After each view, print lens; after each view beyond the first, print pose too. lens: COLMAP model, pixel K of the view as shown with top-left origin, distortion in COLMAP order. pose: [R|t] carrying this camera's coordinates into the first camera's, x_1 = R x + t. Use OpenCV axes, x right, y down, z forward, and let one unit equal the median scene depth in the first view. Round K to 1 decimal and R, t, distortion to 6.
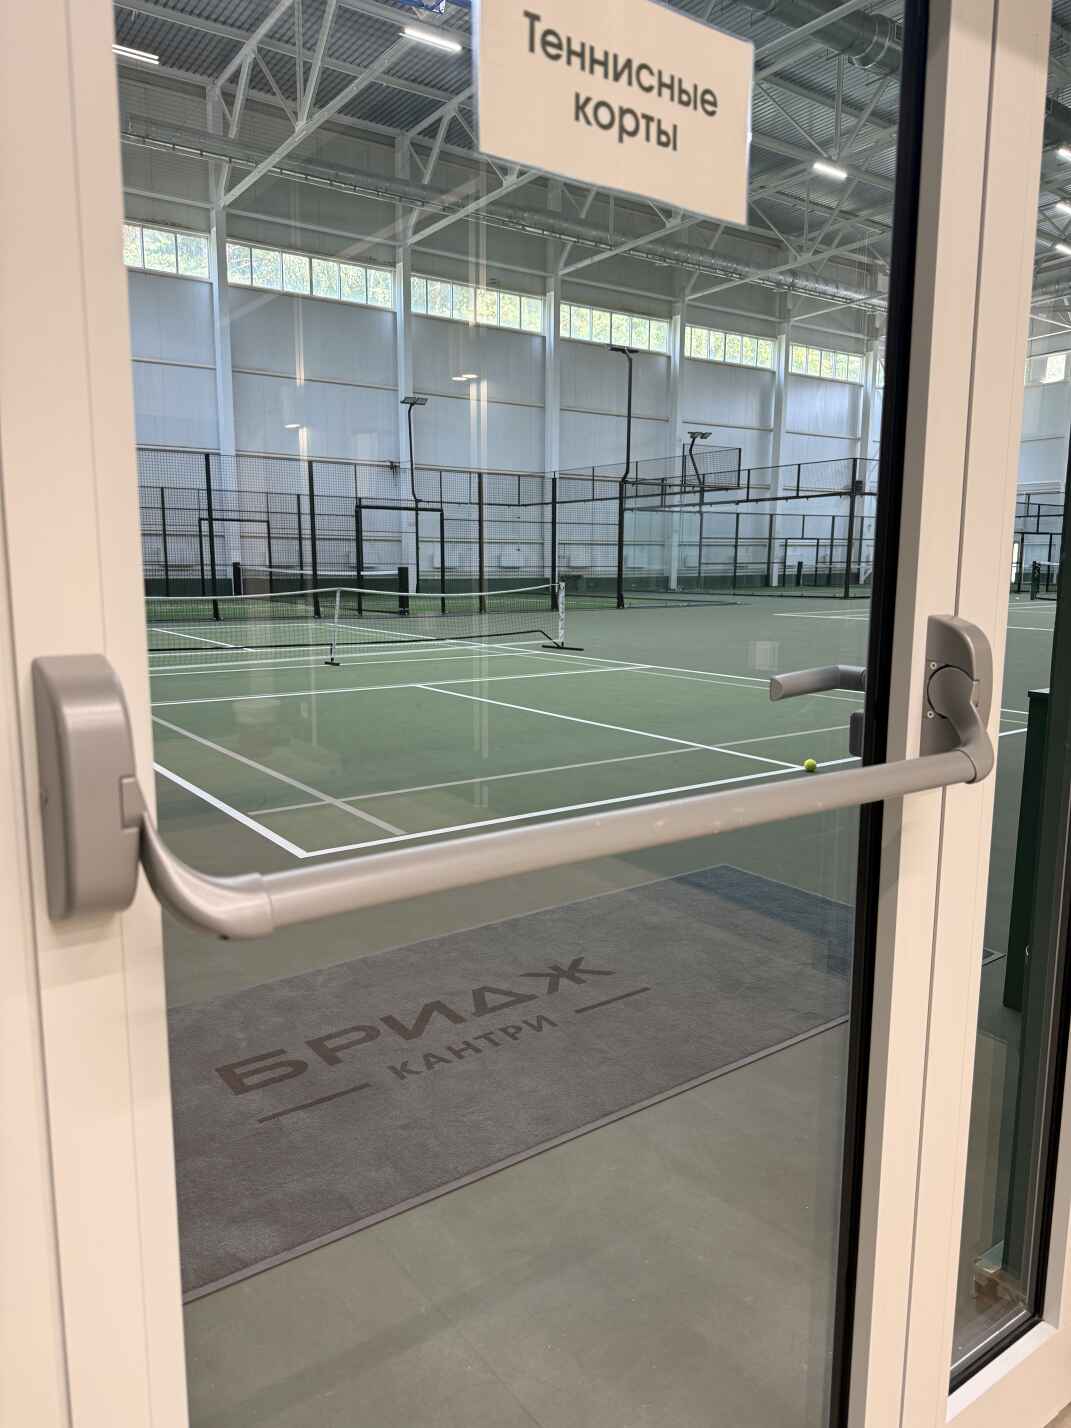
lens RADIAL K [[1015.2, 0, 531.2], [0, 1015.2, 712.9], [0, 0, 1]] dist [0.039617, -0.022856]
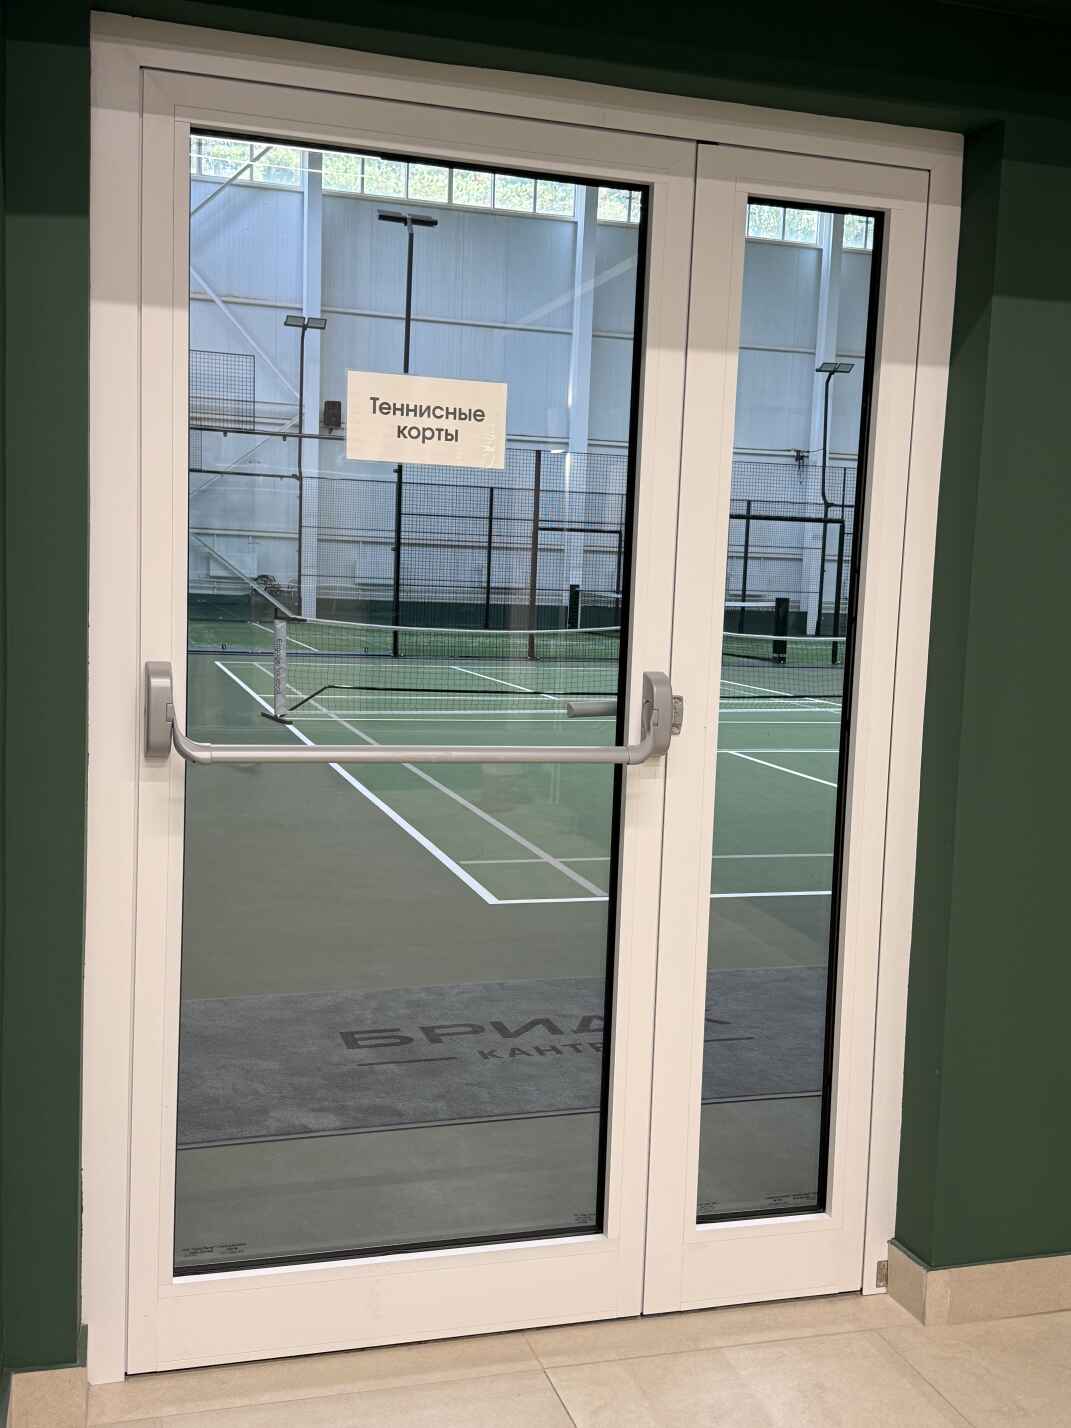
lens RADIAL K [[1482.1, 0, 537.6], [0, 1482.1, 720.5], [0, 0, 1]] dist [0.103022, 0.000000]
pose [[0.947877, 0.063008, -0.312344, 0.415475], [-0.080822, 0.995739, -0.044404, 0.045624], [0.308215, 0.067334, 0.948931, -0.581046]]
